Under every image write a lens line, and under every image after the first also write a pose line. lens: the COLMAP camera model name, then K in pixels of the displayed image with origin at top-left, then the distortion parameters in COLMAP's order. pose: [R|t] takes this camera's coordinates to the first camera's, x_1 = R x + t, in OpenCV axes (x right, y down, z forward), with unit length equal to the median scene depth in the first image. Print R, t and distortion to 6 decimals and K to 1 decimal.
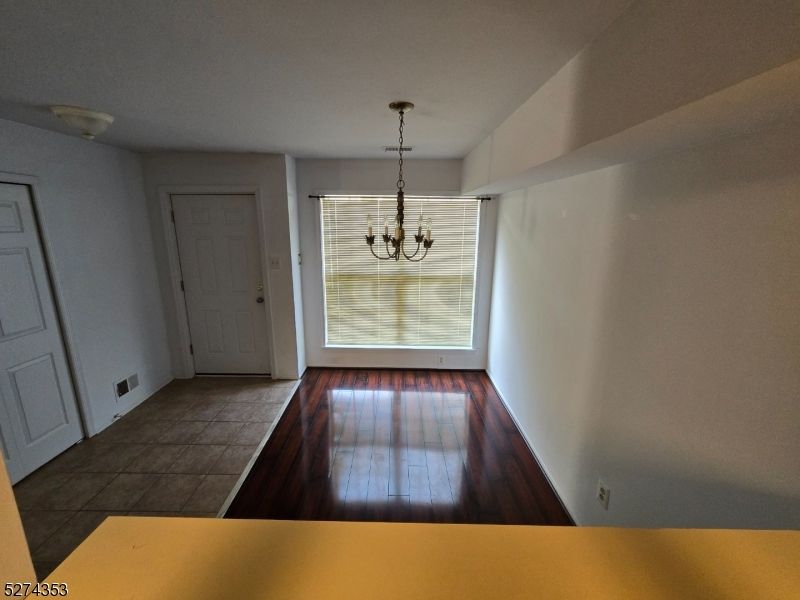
lens RADIAL K [[328.1, 0, 399.5], [0, 328.1, 289.3], [0, 0, 1]] dist [-0.029854, 0.000063]
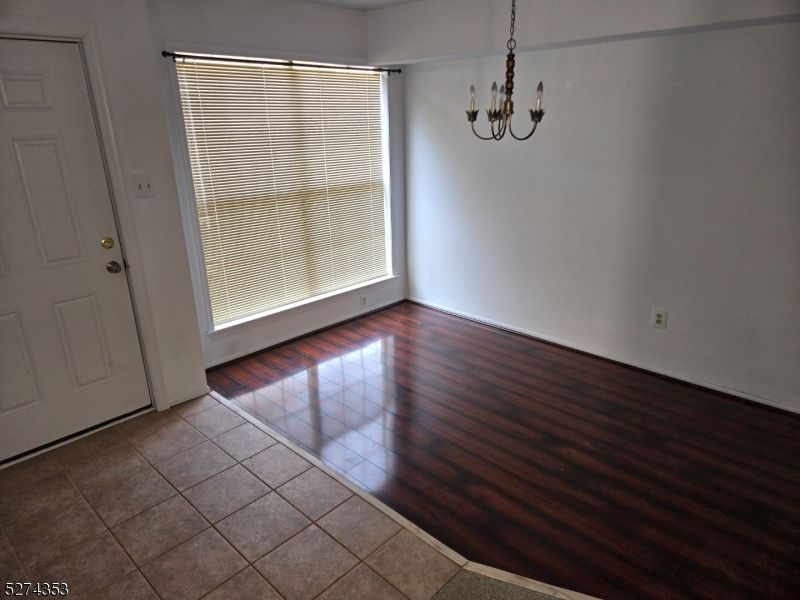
lens RADIAL K [[529.2, 0, 400.0], [0, 529.2, 300.0], [0, 0, 1]] dist [0.002401, 0.001609]
pose [[0.694641, -0.256843, 0.671942, -0.681408], [0.173828, 0.966337, 0.189673, 0.003712], [-0.698039, -0.014953, 0.715904, 0.112904]]
